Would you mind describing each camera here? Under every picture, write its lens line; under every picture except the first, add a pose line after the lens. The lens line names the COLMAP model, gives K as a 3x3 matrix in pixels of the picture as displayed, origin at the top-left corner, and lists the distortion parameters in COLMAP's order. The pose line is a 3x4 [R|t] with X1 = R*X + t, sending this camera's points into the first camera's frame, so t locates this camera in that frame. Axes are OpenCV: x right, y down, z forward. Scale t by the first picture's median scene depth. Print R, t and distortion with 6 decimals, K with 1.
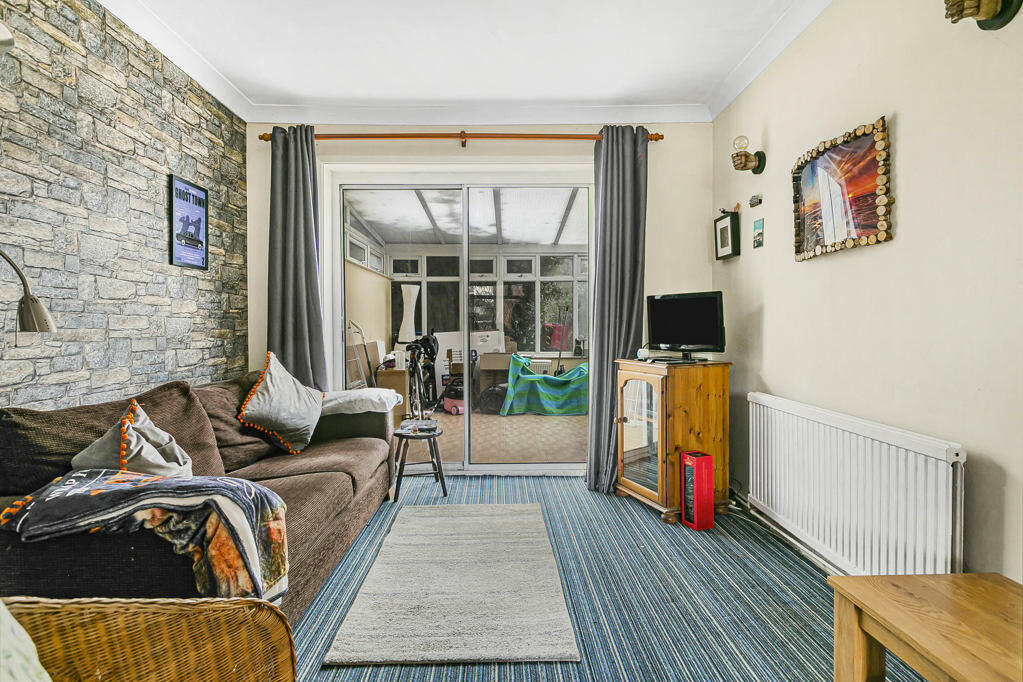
lens RADIAL K [[557.8, 0, 511.5], [0, 557.8, 341.0], [0, 0, 1]] dist [0.000004, -0.000040]
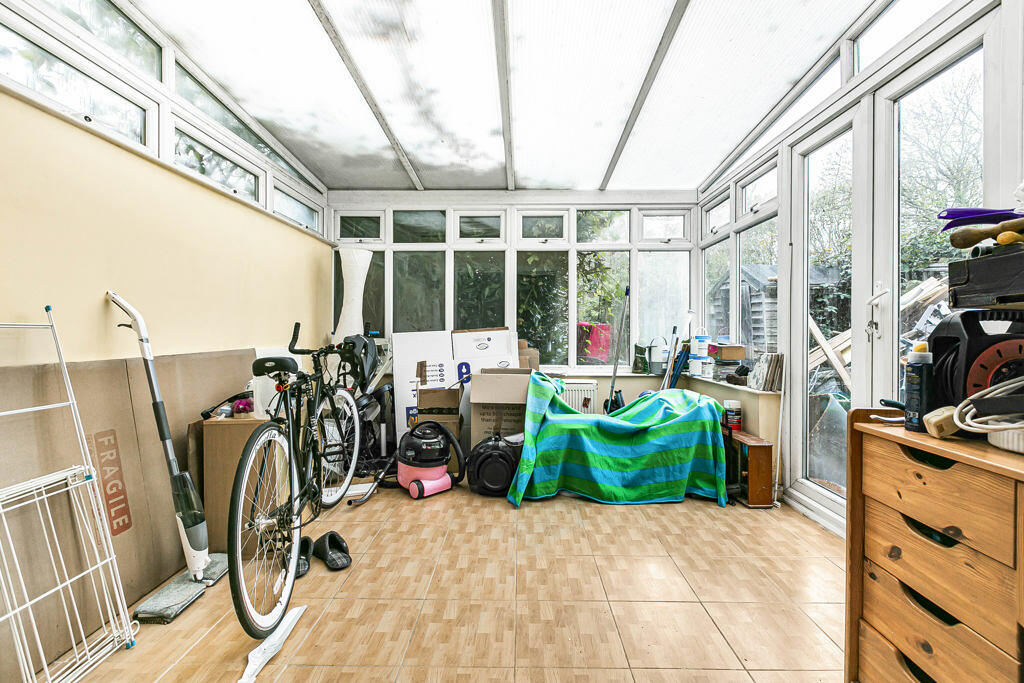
lens RADIAL K [[465.1, 0, 510.8], [0, 465.1, 332.4], [0, 0, 1]] dist [0.000212, 0.000058]
pose [[0.999581, 0.004263, -0.028632, -0.005911], [-0.005051, 0.999608, -0.027523, -0.002577], [0.028504, 0.027656, 0.999211, 0.501683]]
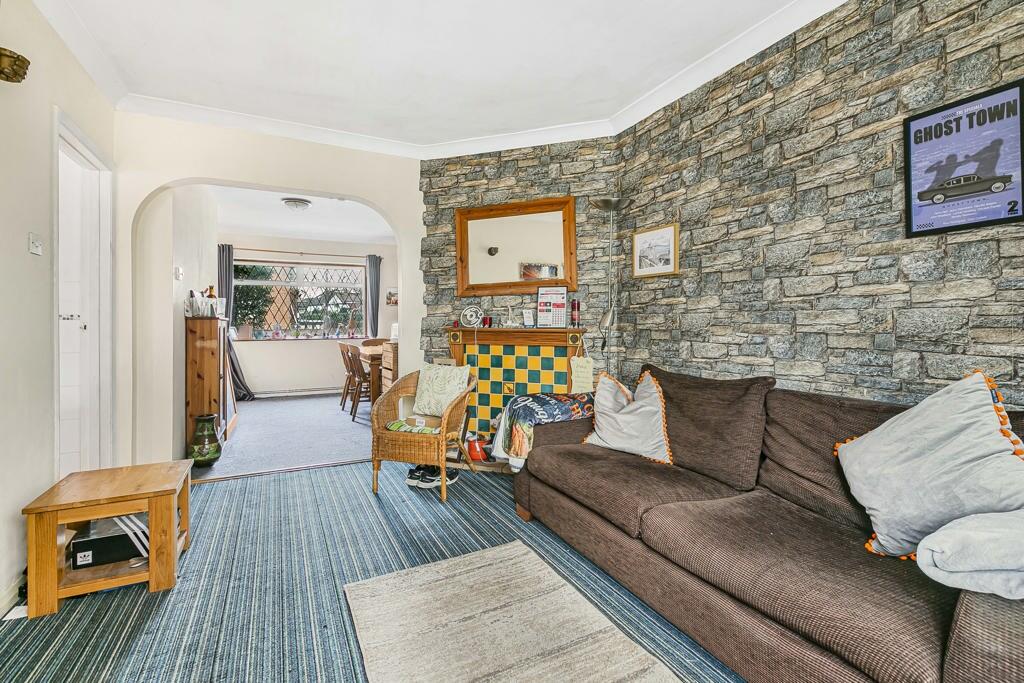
lens RADIAL K [[465.1, 0, 510.8], [0, 465.1, 332.4], [0, 0, 1]] dist [0.000212, 0.000058]
pose [[-0.903709, 0.003210, -0.428135, 0.172019], [-0.013526, 0.999259, 0.036042, -0.030749], [0.427933, 0.038363, -0.902996, 1.613985]]
